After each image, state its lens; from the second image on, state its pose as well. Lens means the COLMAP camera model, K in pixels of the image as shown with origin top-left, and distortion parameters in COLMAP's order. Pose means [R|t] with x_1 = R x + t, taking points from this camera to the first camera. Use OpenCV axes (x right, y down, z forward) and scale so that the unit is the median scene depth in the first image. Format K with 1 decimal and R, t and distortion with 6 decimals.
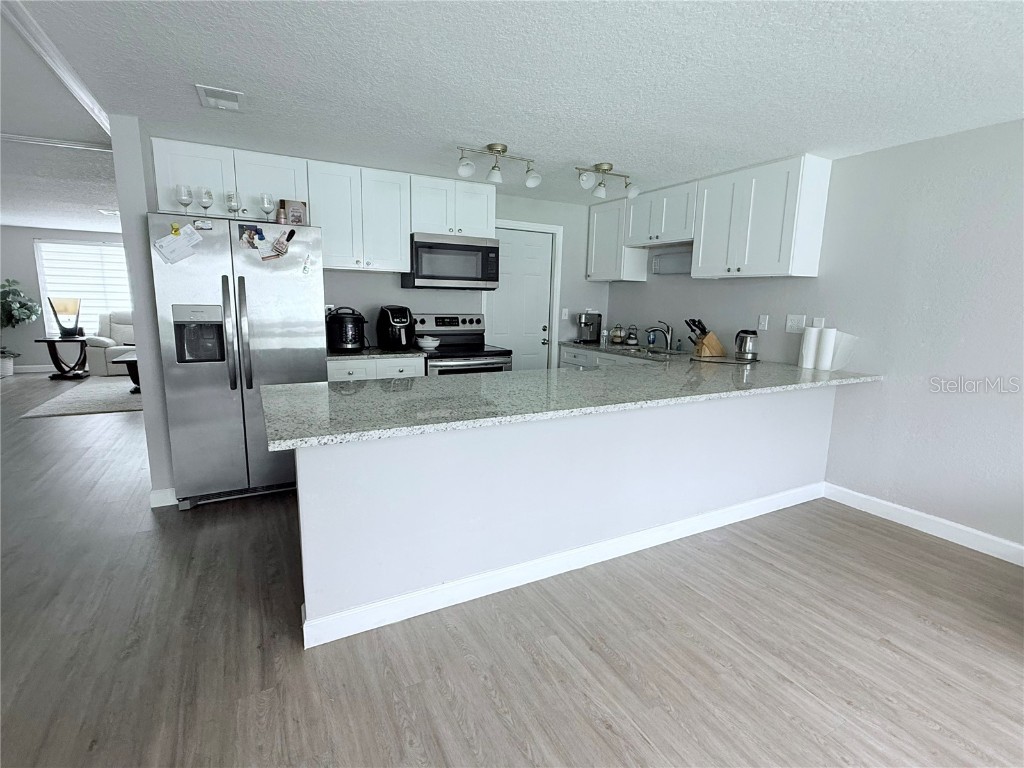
lens RADIAL K [[486.1, 0, 514.4], [0, 486.1, 384.7], [0, 0, 1]] dist [-0.005493, -0.001000]
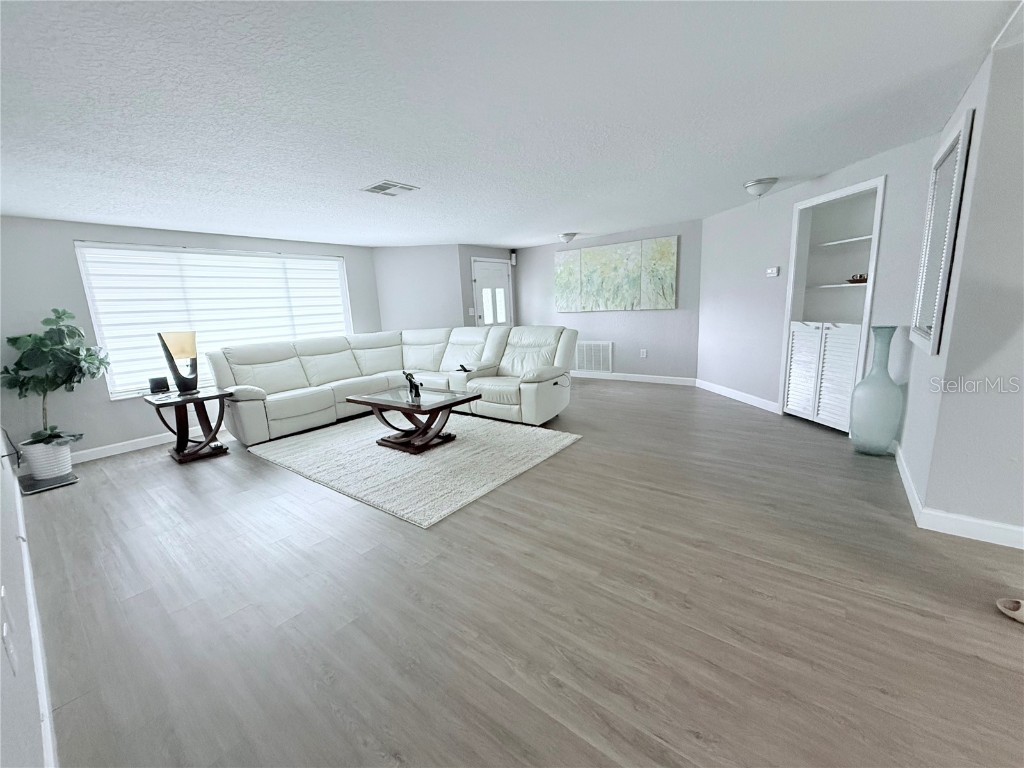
lens RADIAL K [[407.7, 0, 508.8], [0, 407.7, 383.1], [0, 0, 1]] dist [-0.000707, 0.000161]
pose [[0.921191, -0.139556, 0.363224, -0.726636], [0.134819, 0.990122, 0.038499, -0.074857], [-0.365009, 0.013505, 0.930906, 0.341772]]
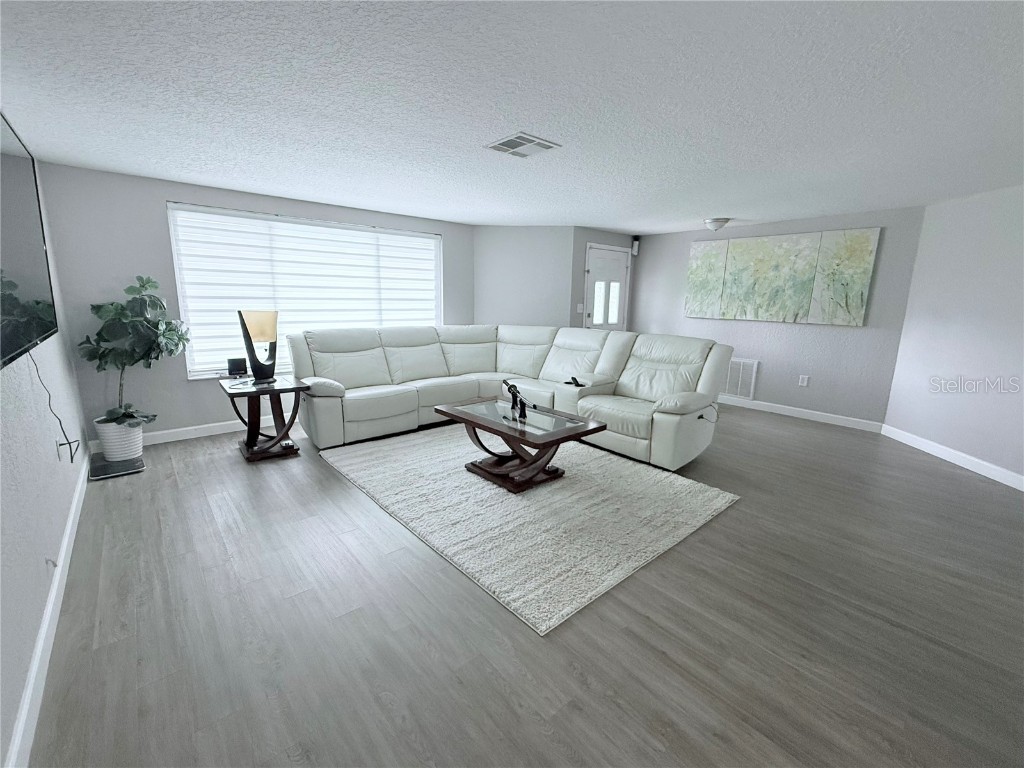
lens RADIAL K [[438.0, 0, 512.0], [0, 438.0, 383.9], [0, 0, 1]] dist [-0.000622, 0.000175]
pose [[0.978473, -0.043493, 0.201738, -0.744609], [0.037031, 0.998676, 0.035701, -0.102808], [-0.203023, -0.027462, 0.978789, 0.444233]]
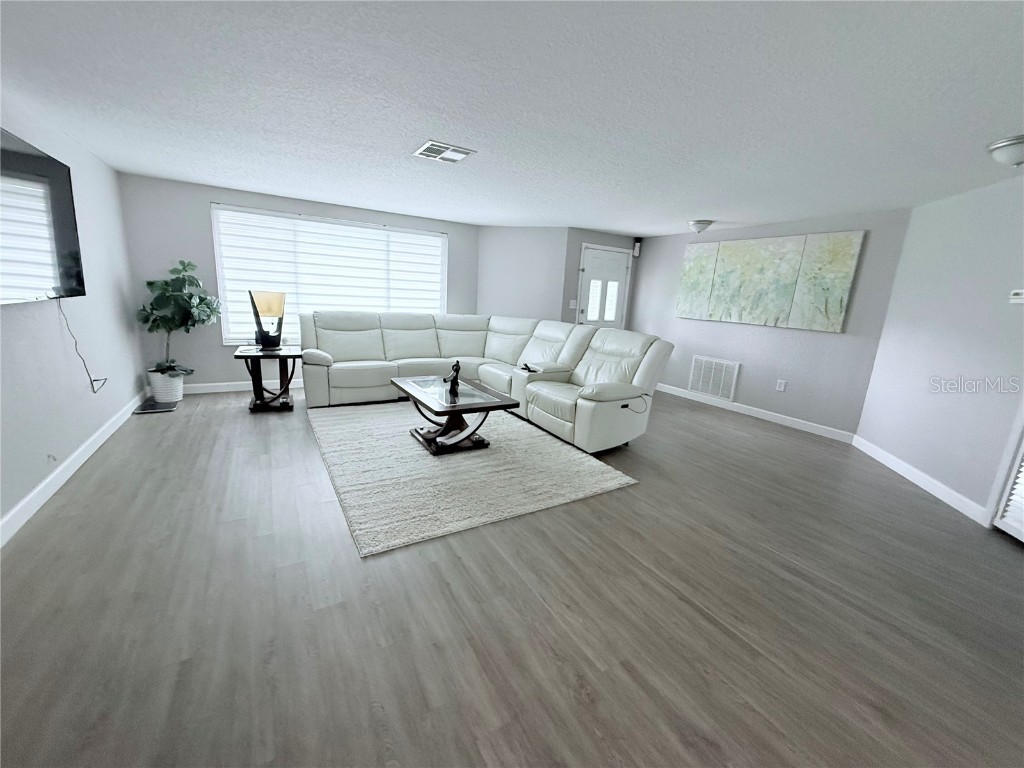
lens RADIAL K [[407.7, 0, 507.7], [0, 407.7, 383.3], [0, 0, 1]] dist [-0.000707, 0.000161]
pose [[0.999021, 0.027923, 0.034318, -0.601570], [-0.029578, 0.998374, 0.048724, -0.087672], [-0.032902, -0.049691, 0.998223, 0.402895]]
